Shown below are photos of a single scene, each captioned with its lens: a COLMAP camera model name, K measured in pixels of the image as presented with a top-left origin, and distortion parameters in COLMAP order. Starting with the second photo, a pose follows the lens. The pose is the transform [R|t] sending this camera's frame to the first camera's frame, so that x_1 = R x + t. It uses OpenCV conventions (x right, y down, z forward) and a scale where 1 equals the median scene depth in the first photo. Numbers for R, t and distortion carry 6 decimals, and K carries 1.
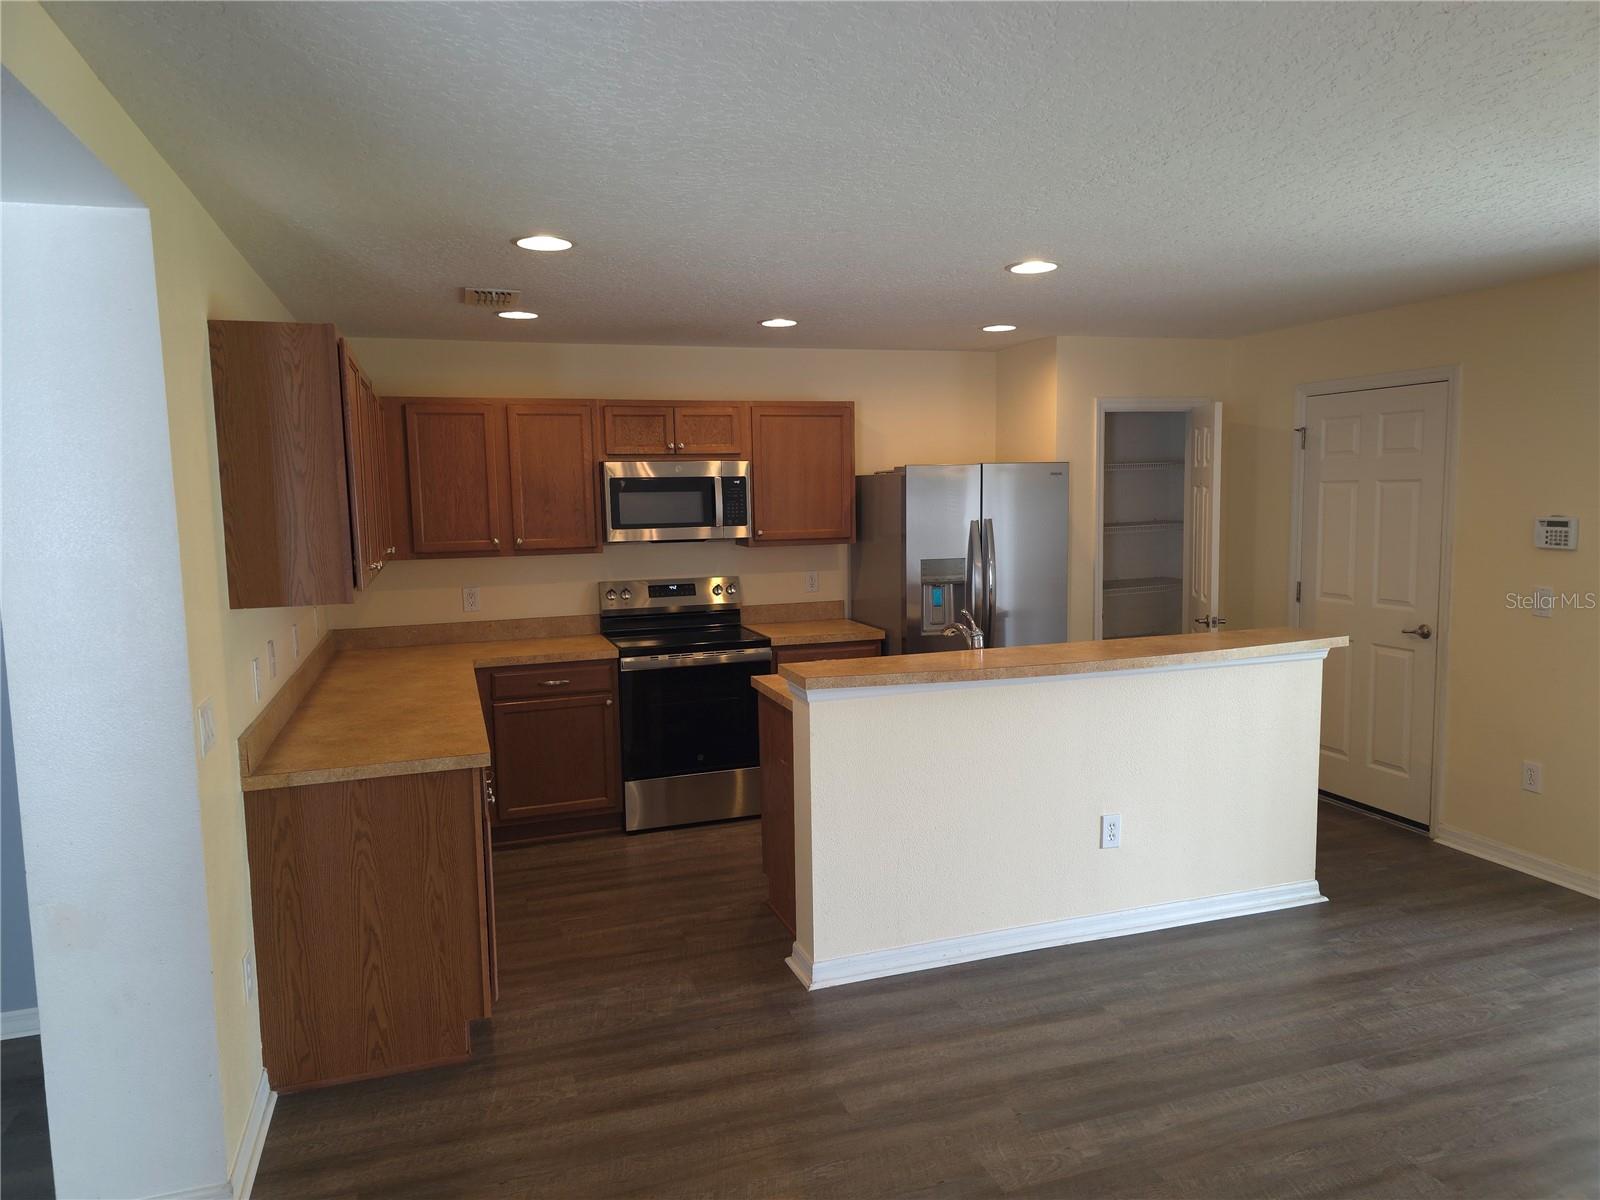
lens RADIAL K [[1081.5, 0, 806.2], [0, 1081.5, 613.2], [0, 0, 1]] dist [0.040927, -0.040077]
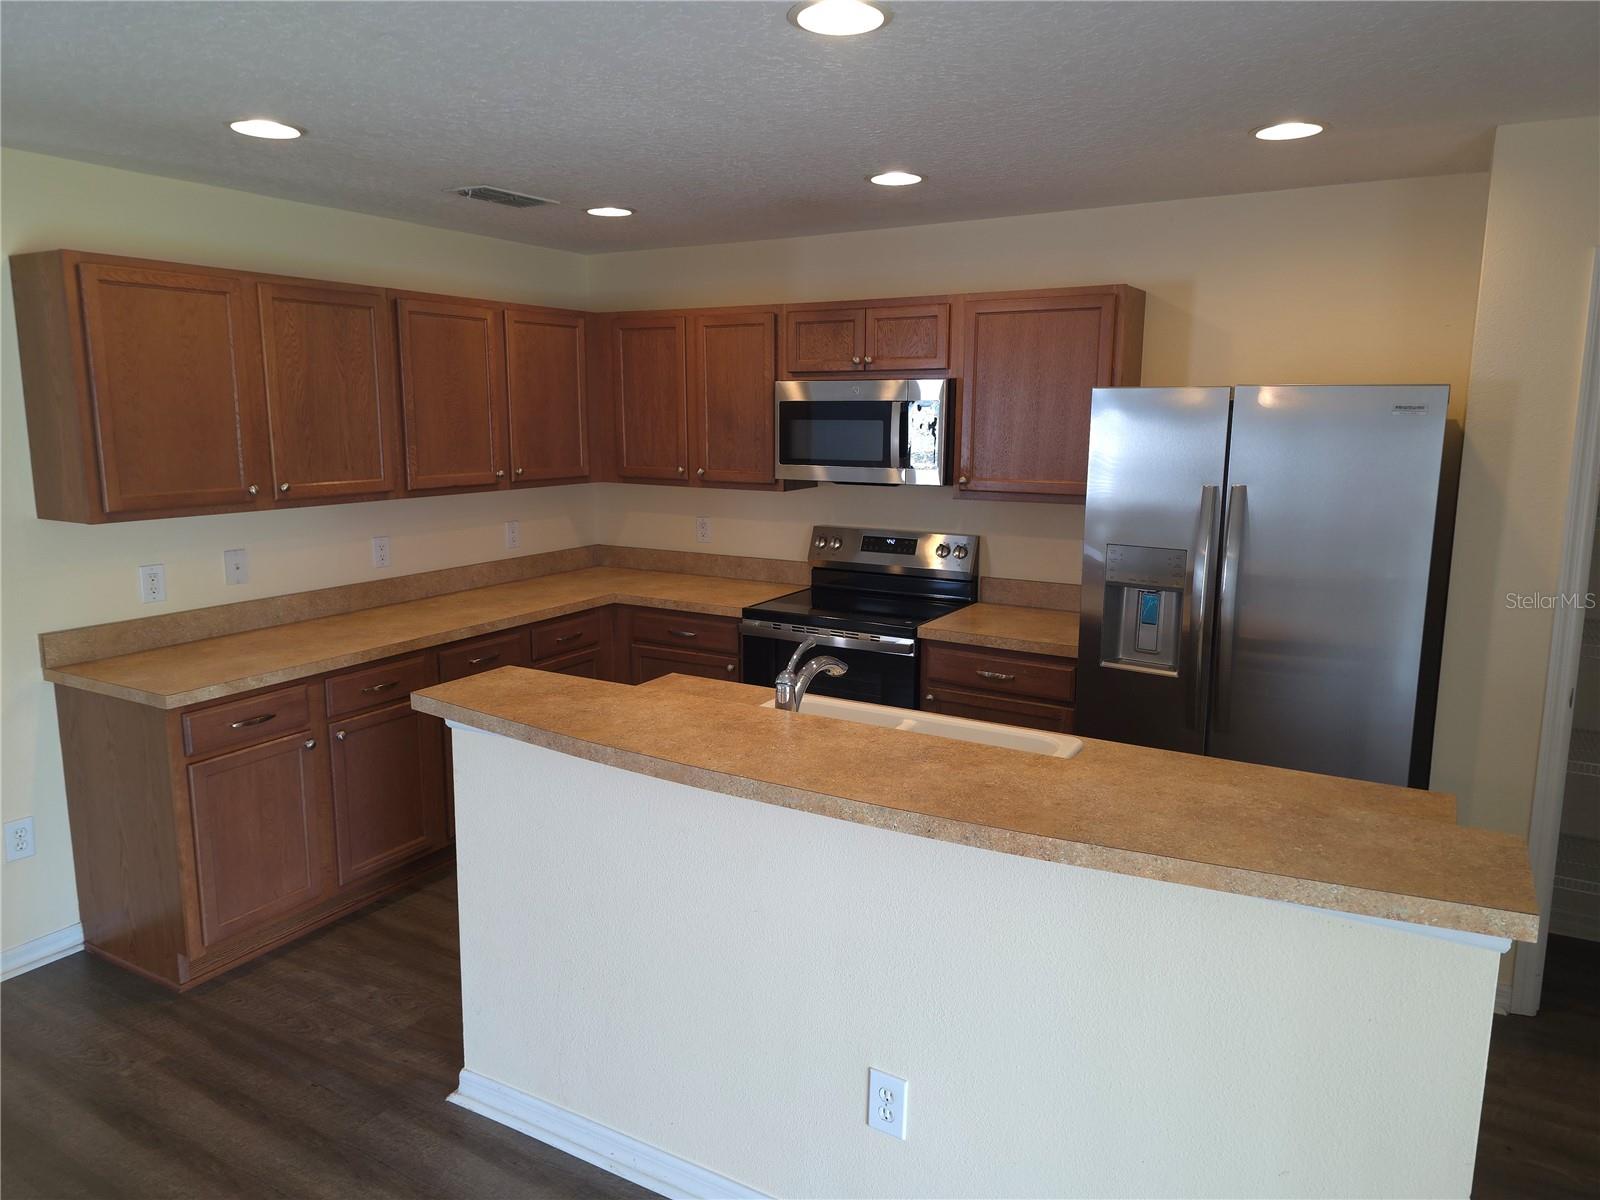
lens RADIAL K [[1081.5, 0, 806.2], [0, 1081.5, 588.2], [0, 0, 1]] dist [0.040927, -0.040077]
pose [[0.654636, 0.148630, -0.741189, 0.570898], [-0.101854, 0.988882, 0.108339, -0.092788], [0.749051, 0.004570, 0.662496, 0.581920]]
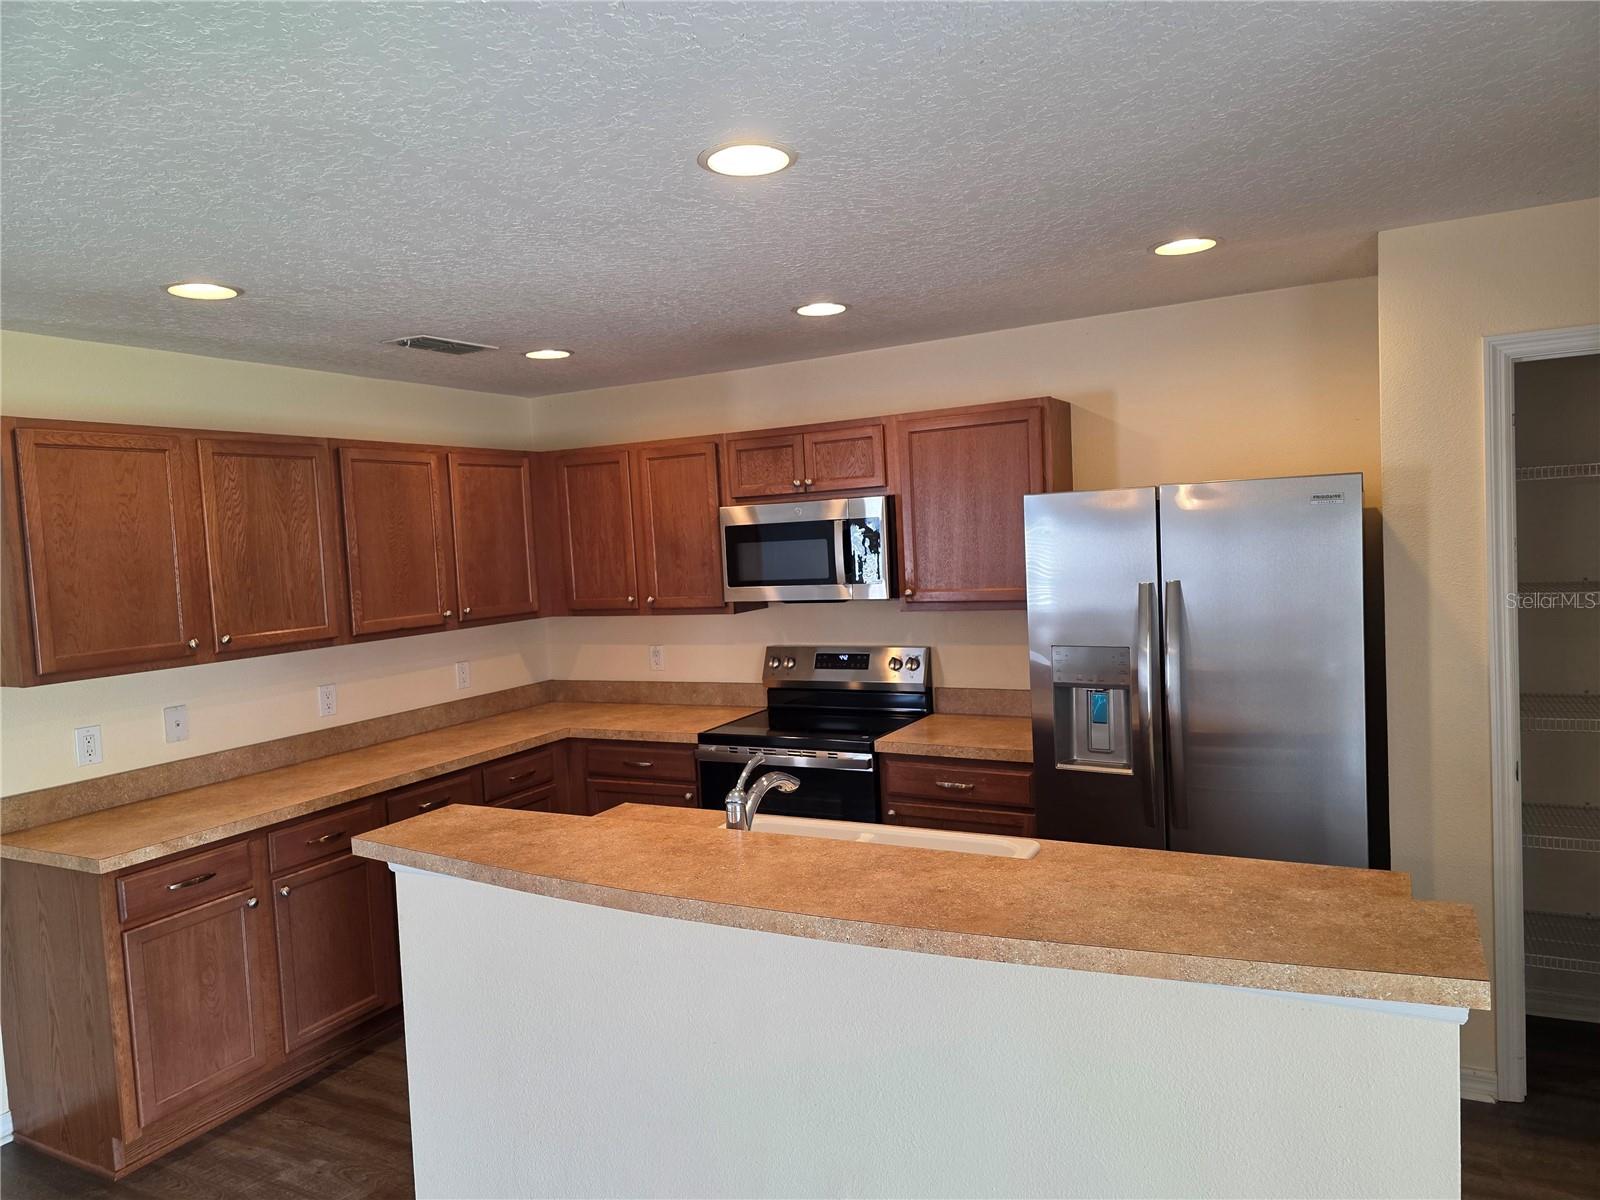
lens RADIAL K [[1081.5, 0, 804.6], [0, 1081.5, 599.6], [0, 0, 1]] dist [0.040927, -0.040077]
pose [[0.683171, 0.029743, -0.729653, 0.581614], [-0.043937, 0.999034, -0.000415, -0.087030], [0.728936, 0.032342, 0.683818, 0.588864]]
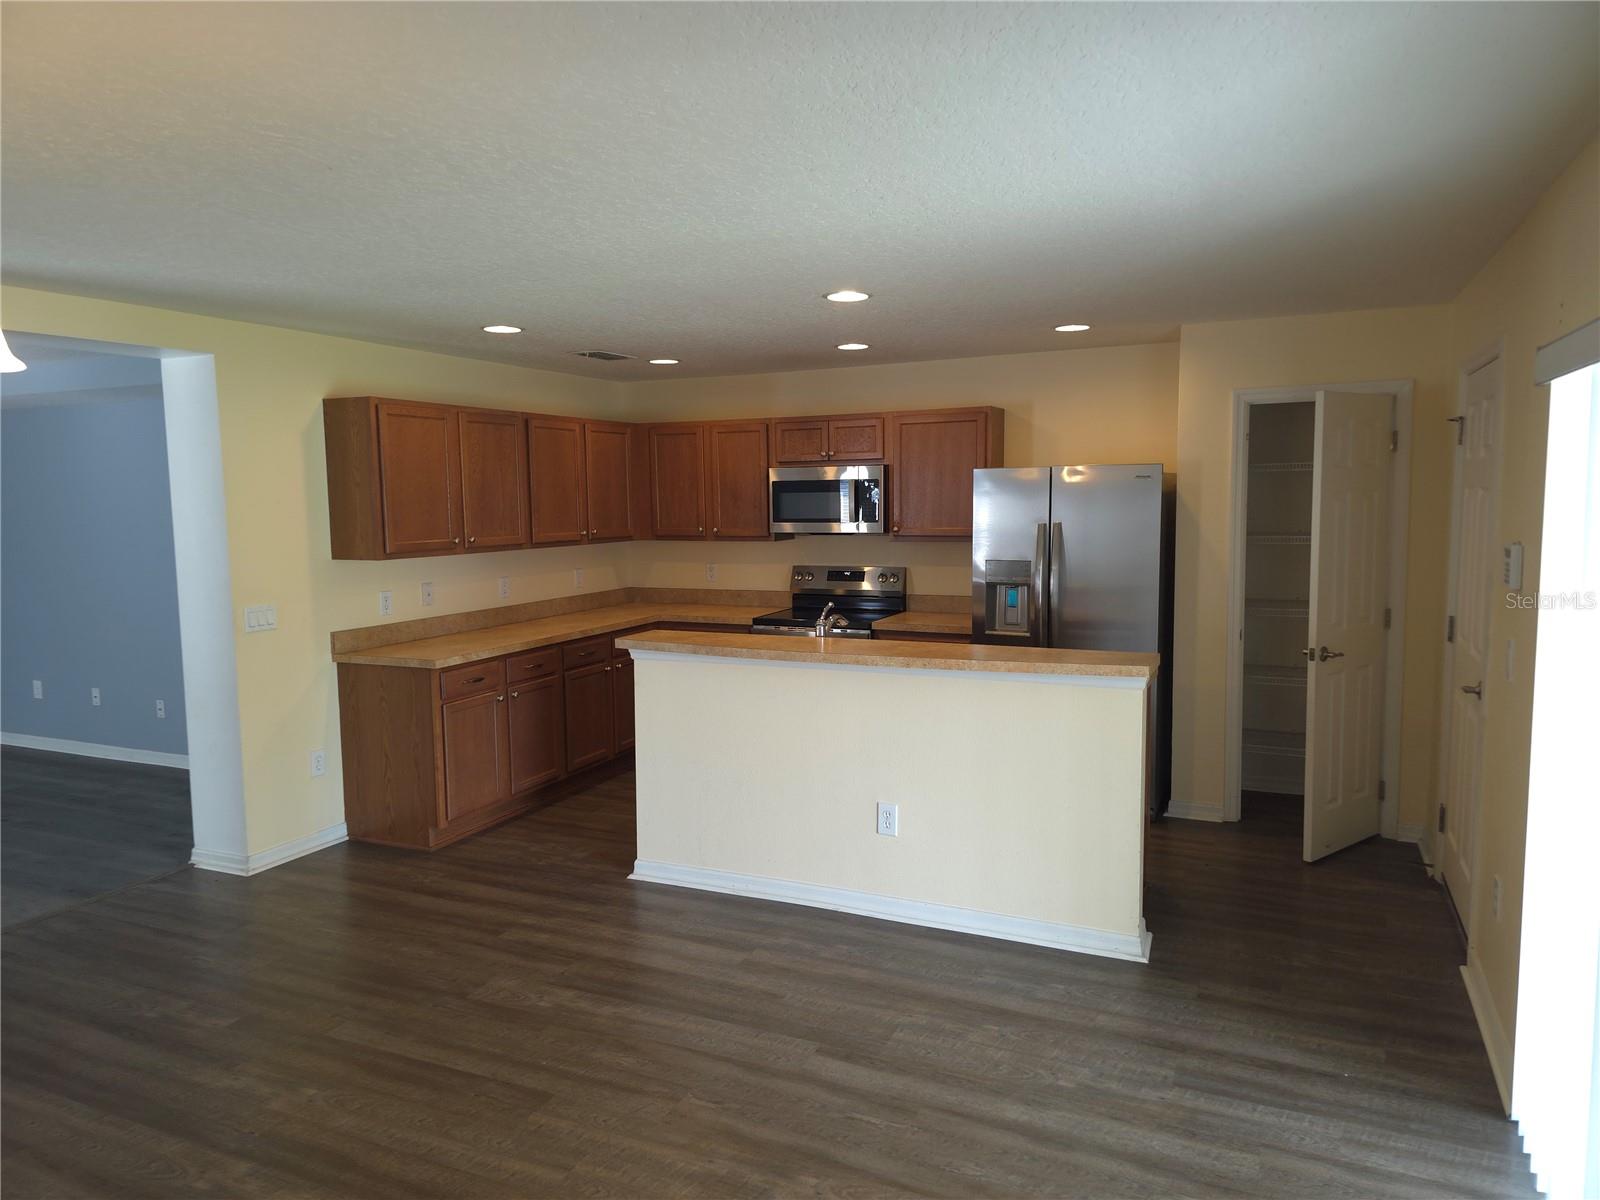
lens RADIAL K [[1081.5, 0, 811.1], [0, 1081.5, 607.1], [0, 0, 1]] dist [0.040927, -0.040077]
pose [[0.727383, 0.082619, -0.681240, 0.873846], [-0.078579, 0.996224, 0.036918, -0.037118], [0.681718, 0.026678, 0.731129, 0.157916]]
